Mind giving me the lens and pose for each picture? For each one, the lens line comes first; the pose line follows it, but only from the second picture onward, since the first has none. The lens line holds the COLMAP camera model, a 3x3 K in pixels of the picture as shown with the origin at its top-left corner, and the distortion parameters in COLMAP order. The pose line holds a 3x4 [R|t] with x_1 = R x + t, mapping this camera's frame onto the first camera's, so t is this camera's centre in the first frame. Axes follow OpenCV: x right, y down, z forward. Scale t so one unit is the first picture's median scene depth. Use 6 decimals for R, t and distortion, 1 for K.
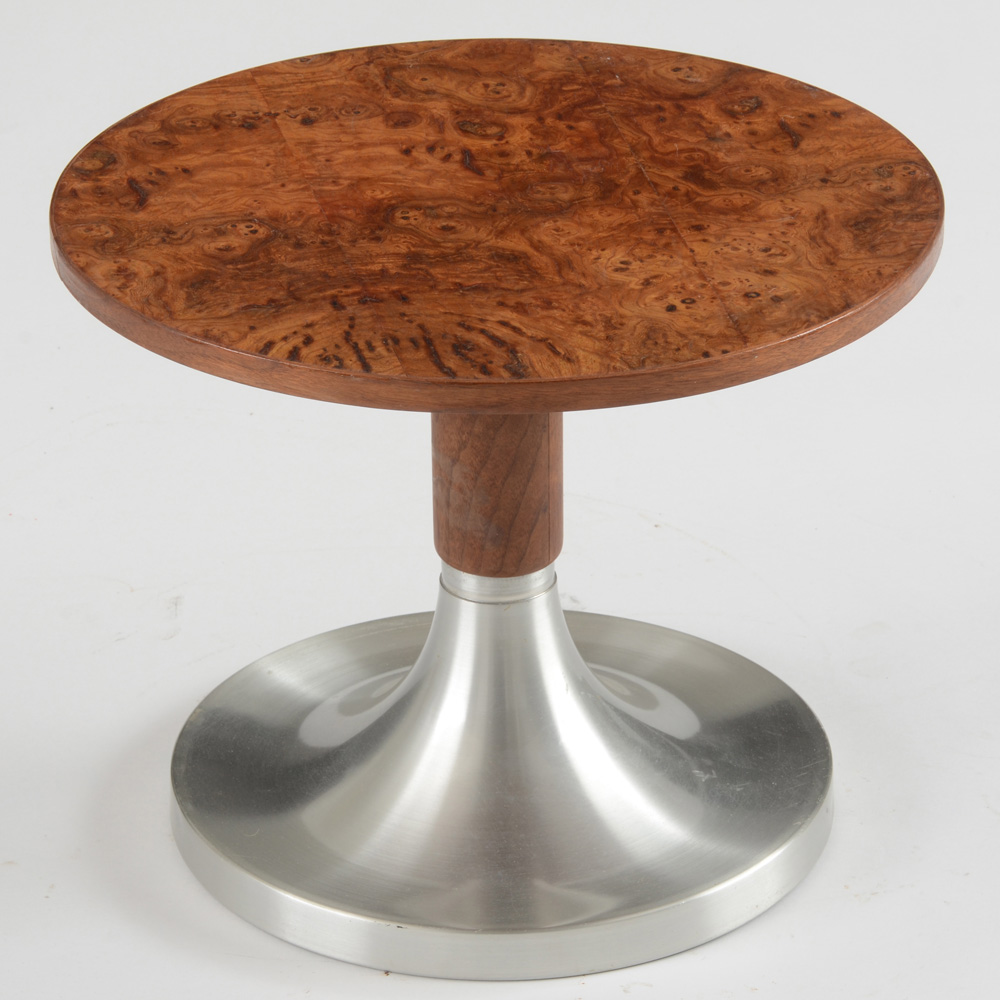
lens RADIAL K [[4948.9, 0, 484.5], [0, 4948.9, 501.6], [0, 0, 1]] dist [0.721885, 3.003692]
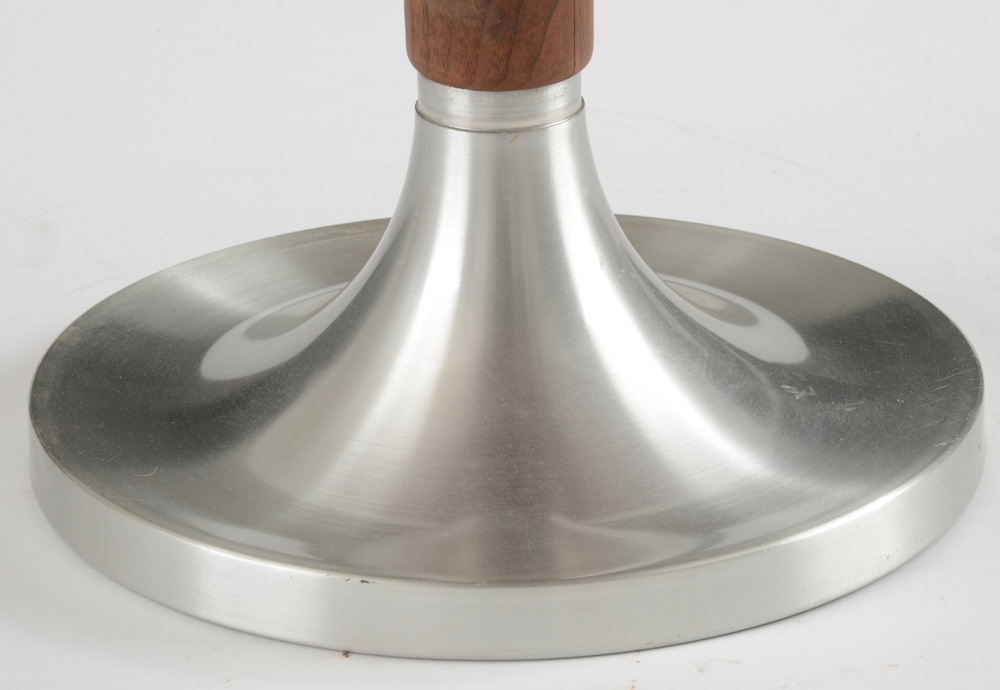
lens RADIAL K [[4394.4, 0, 525.9], [0, 4394.4, 366.2], [0, 0, 1]] dist [1.200688, 1.489890]
pose [[0.999703, -0.013604, 0.020203, -0.006772], [0.014687, 0.998409, -0.054443, 0.088282], [-0.019430, 0.054723, 0.998312, 0.397416]]
